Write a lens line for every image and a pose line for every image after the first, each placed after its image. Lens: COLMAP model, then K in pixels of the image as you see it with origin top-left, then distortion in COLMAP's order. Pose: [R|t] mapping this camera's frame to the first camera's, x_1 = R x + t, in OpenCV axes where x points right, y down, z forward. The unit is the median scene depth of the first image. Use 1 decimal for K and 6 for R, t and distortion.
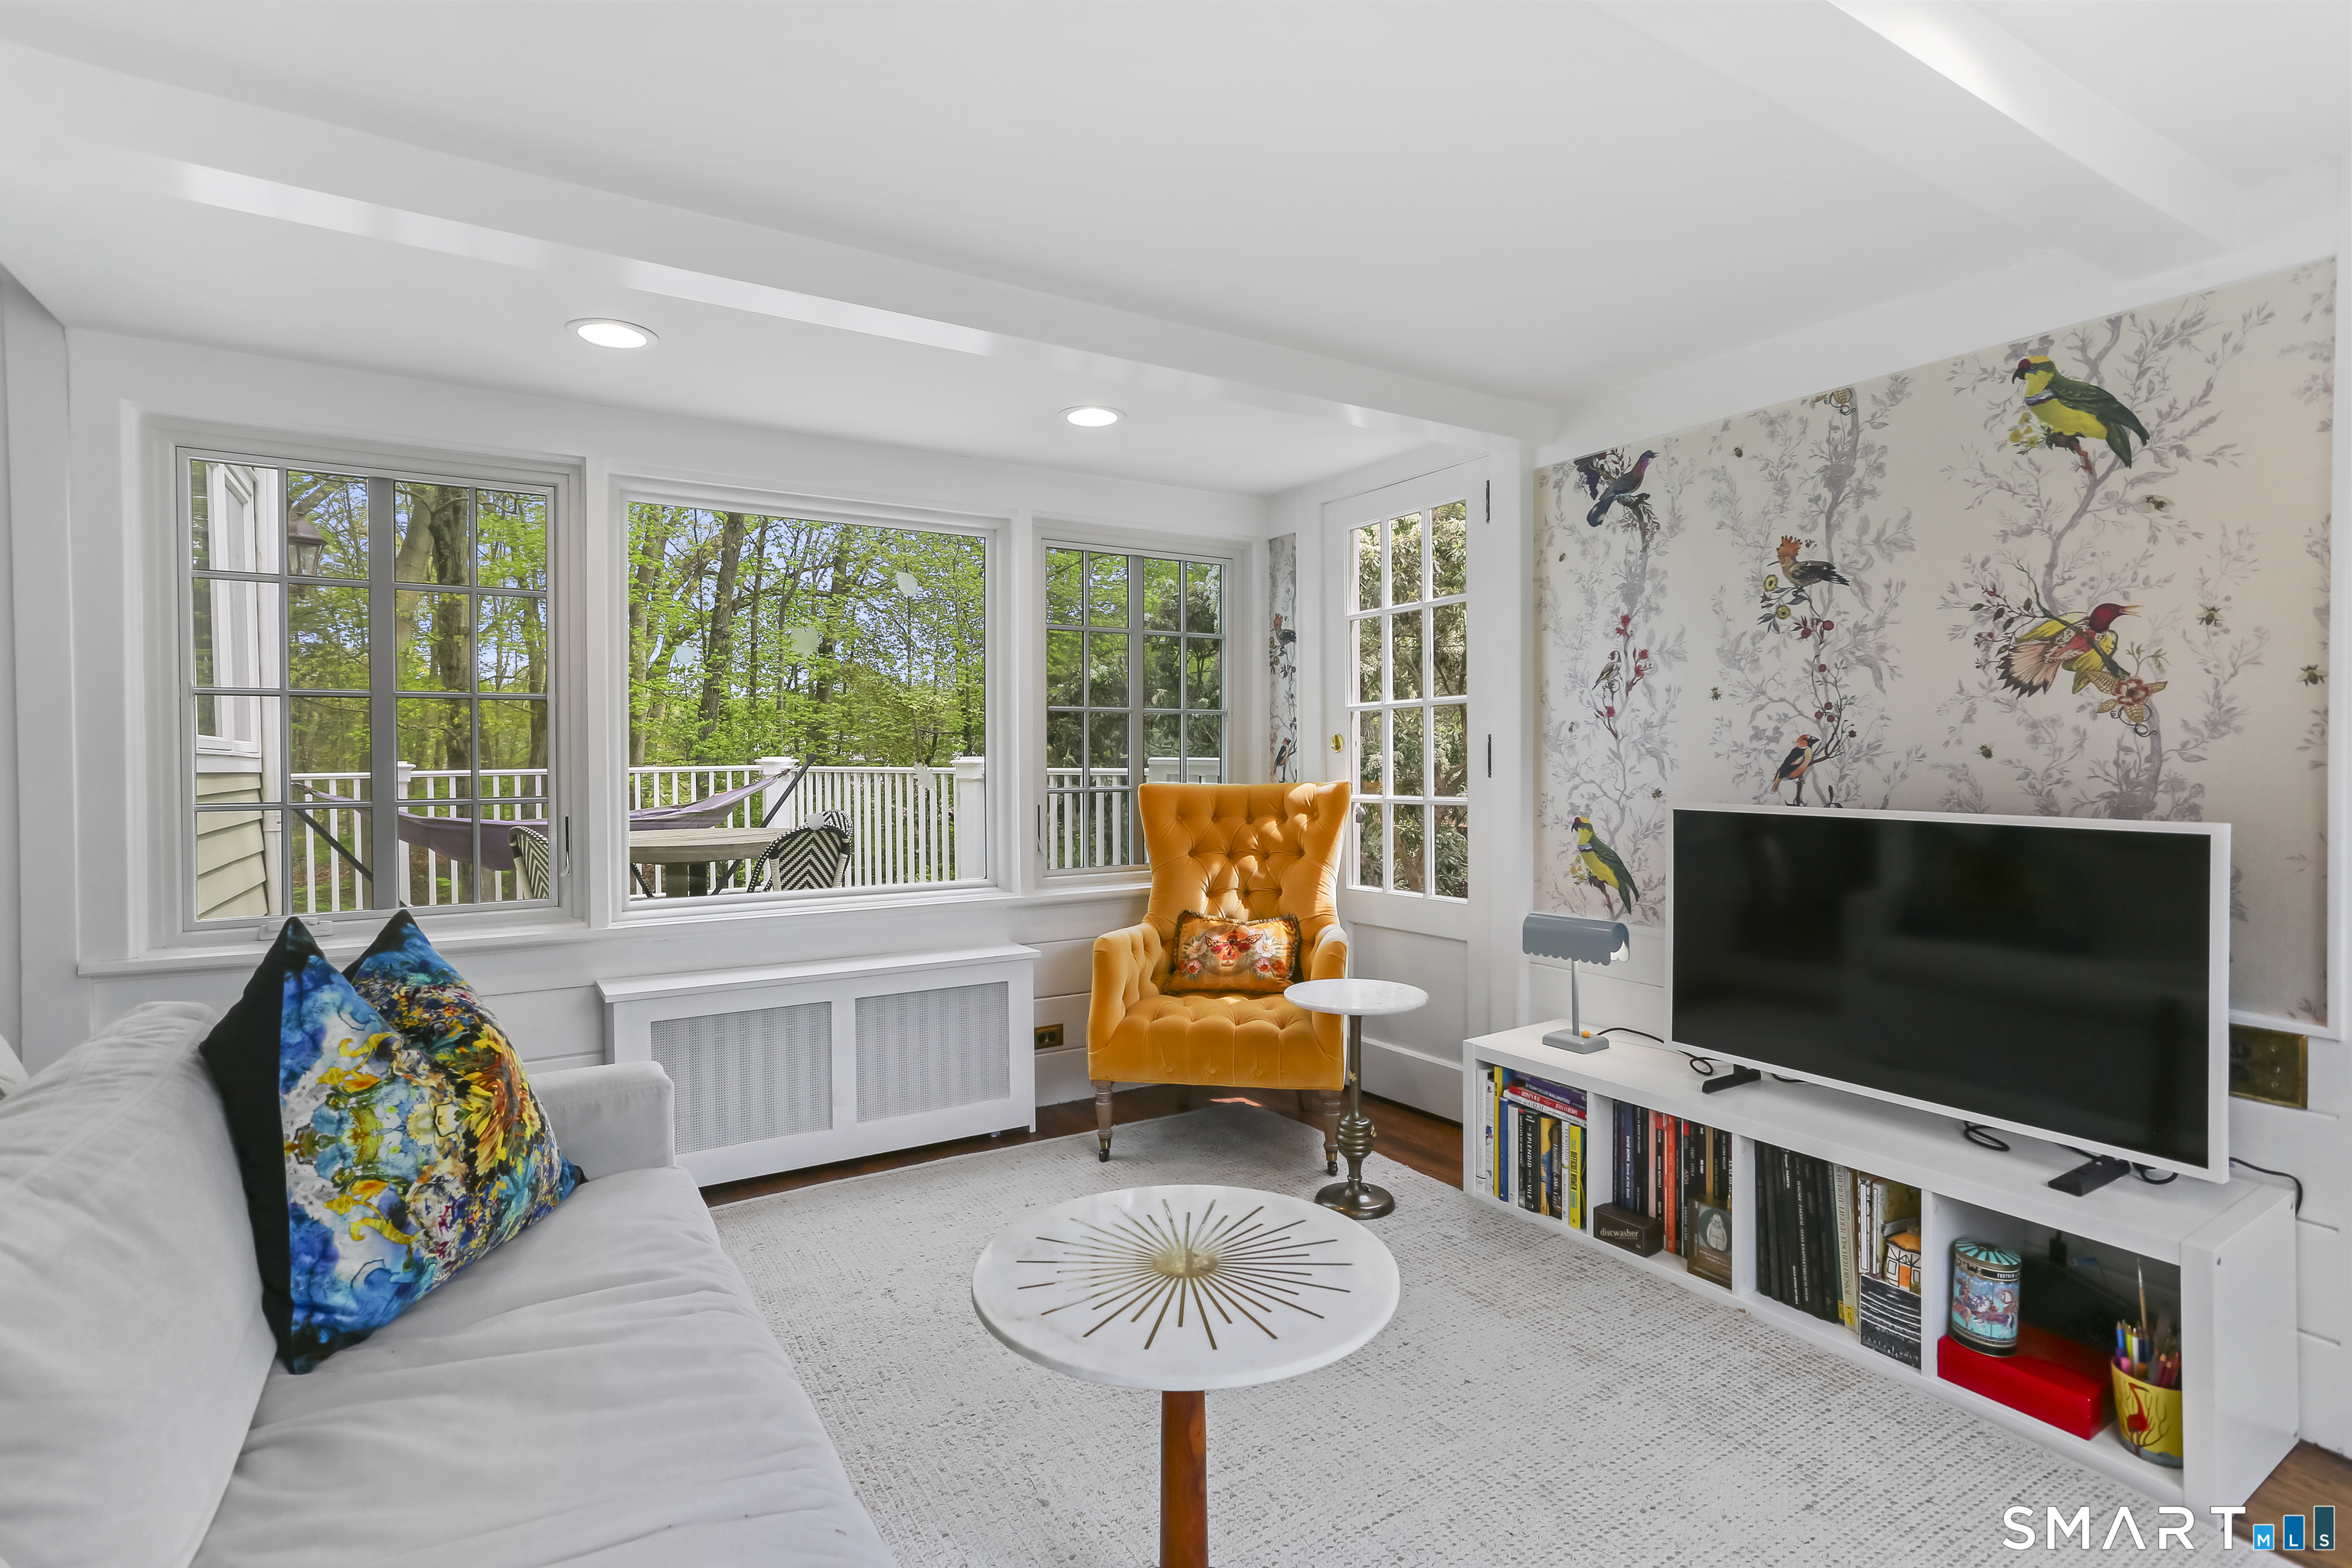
lens RADIAL K [[1131.8, 0, 1179.5], [0, 1131.8, 763.6], [0, 0, 1]] dist [-0.048730, 0.030490]
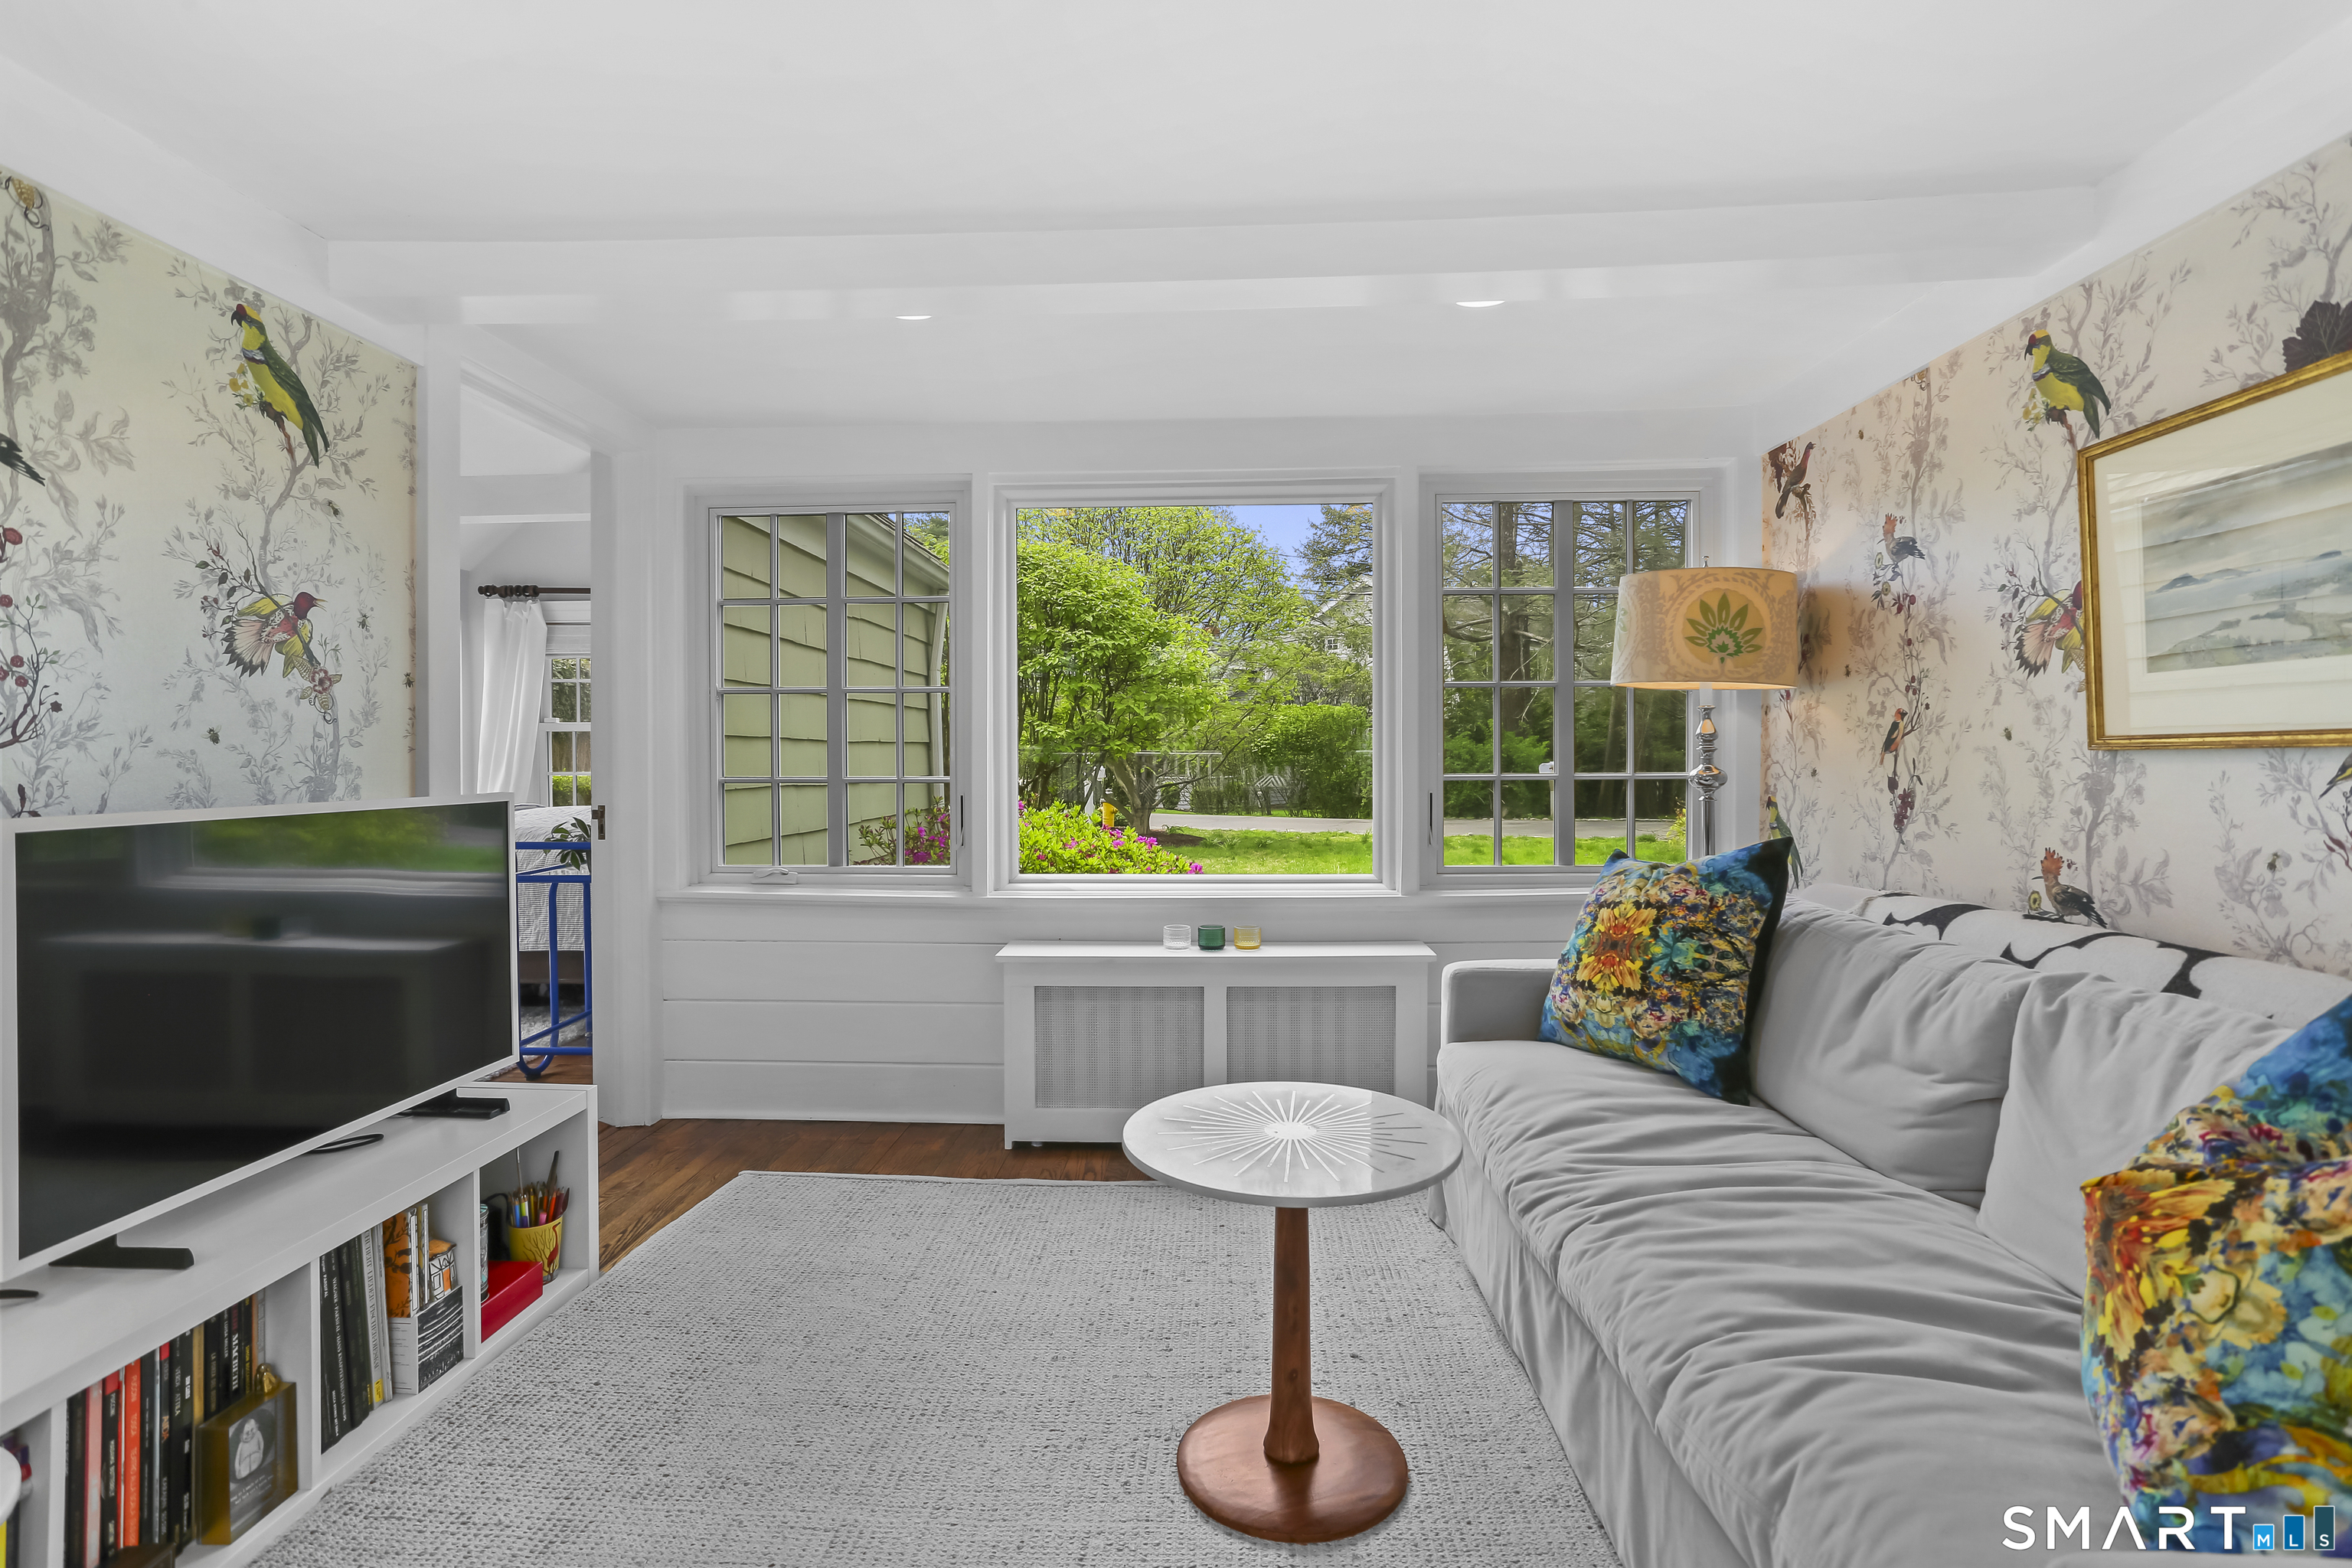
lens RADIAL K [[1131.8, 0, 1179.5], [0, 1131.8, 763.6], [0, 0, 1]] dist [-0.048730, 0.030490]
pose [[-0.814501, 0.003549, 0.580151, -0.342187], [0.016047, 0.999736, 0.016415, 0.007782], [-0.579940, 0.022680, -0.814344, 1.140929]]
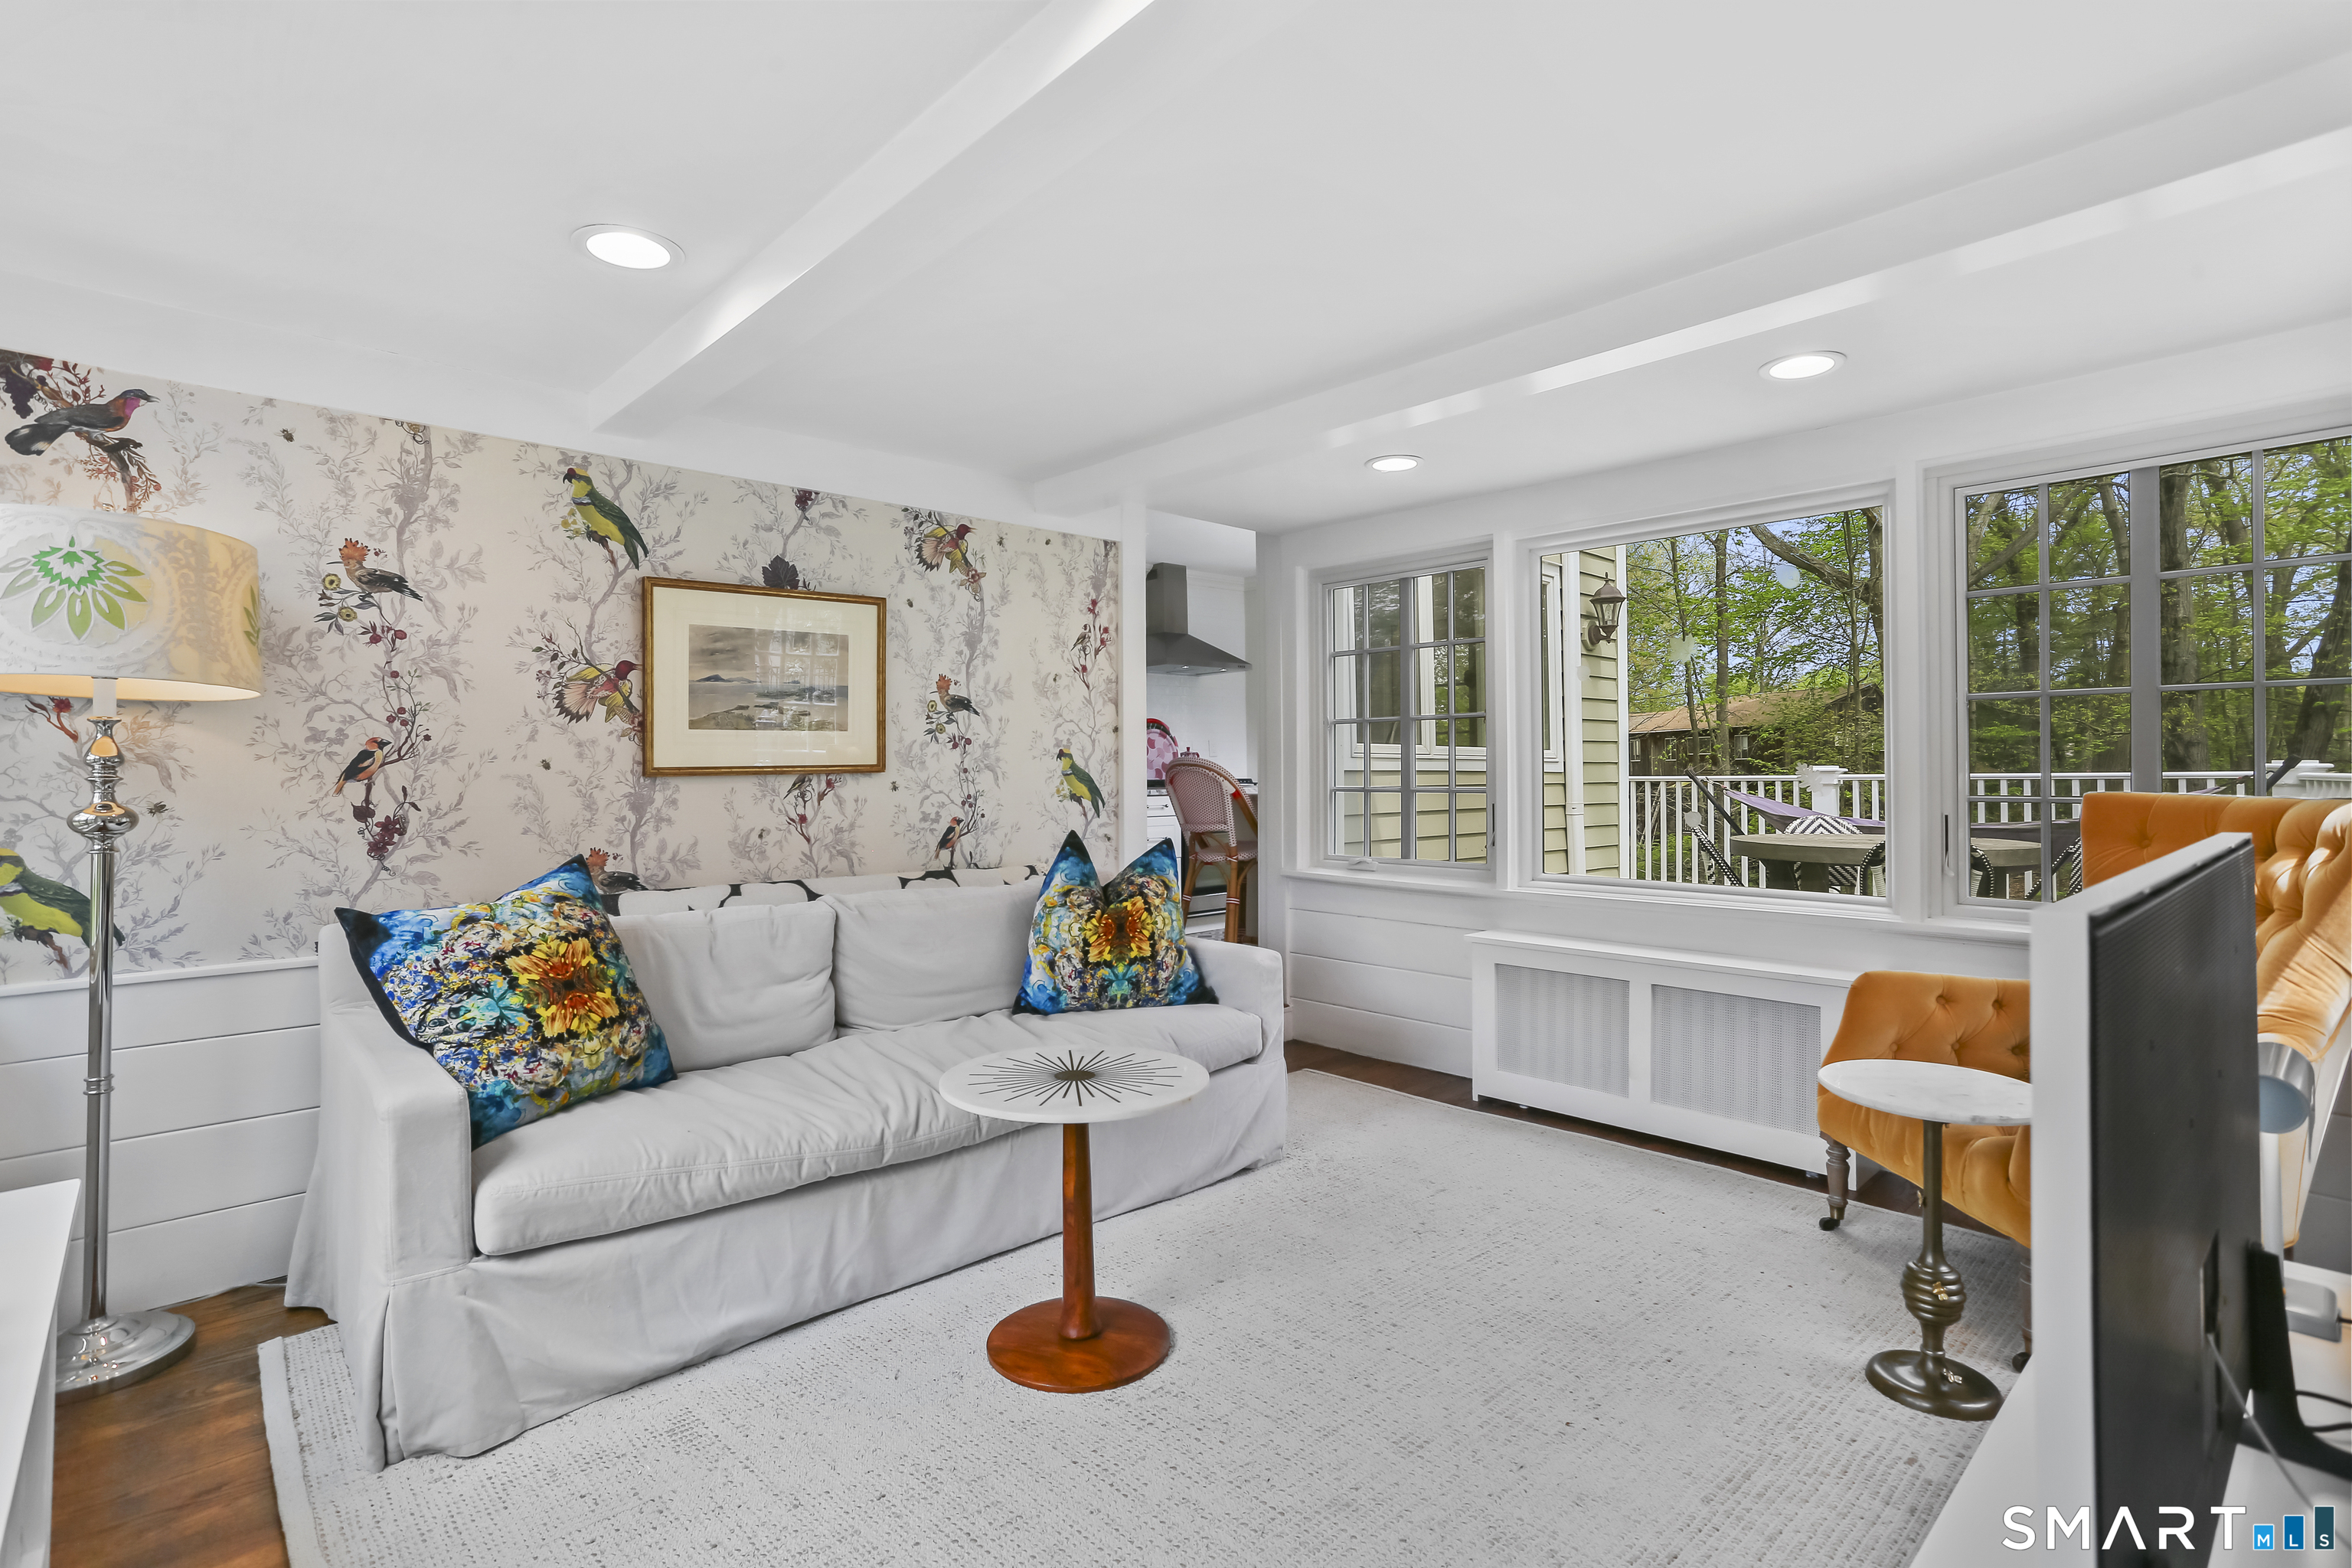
lens RADIAL K [[1131.8, 0, 1179.5], [0, 1131.8, 763.6], [0, 0, 1]] dist [-0.048730, 0.030490]
pose [[0.172062, -0.000653, -0.985086, 0.888408], [-0.005440, 0.999984, -0.001613, 0.006462], [0.985071, 0.005636, 0.172055, 0.466018]]
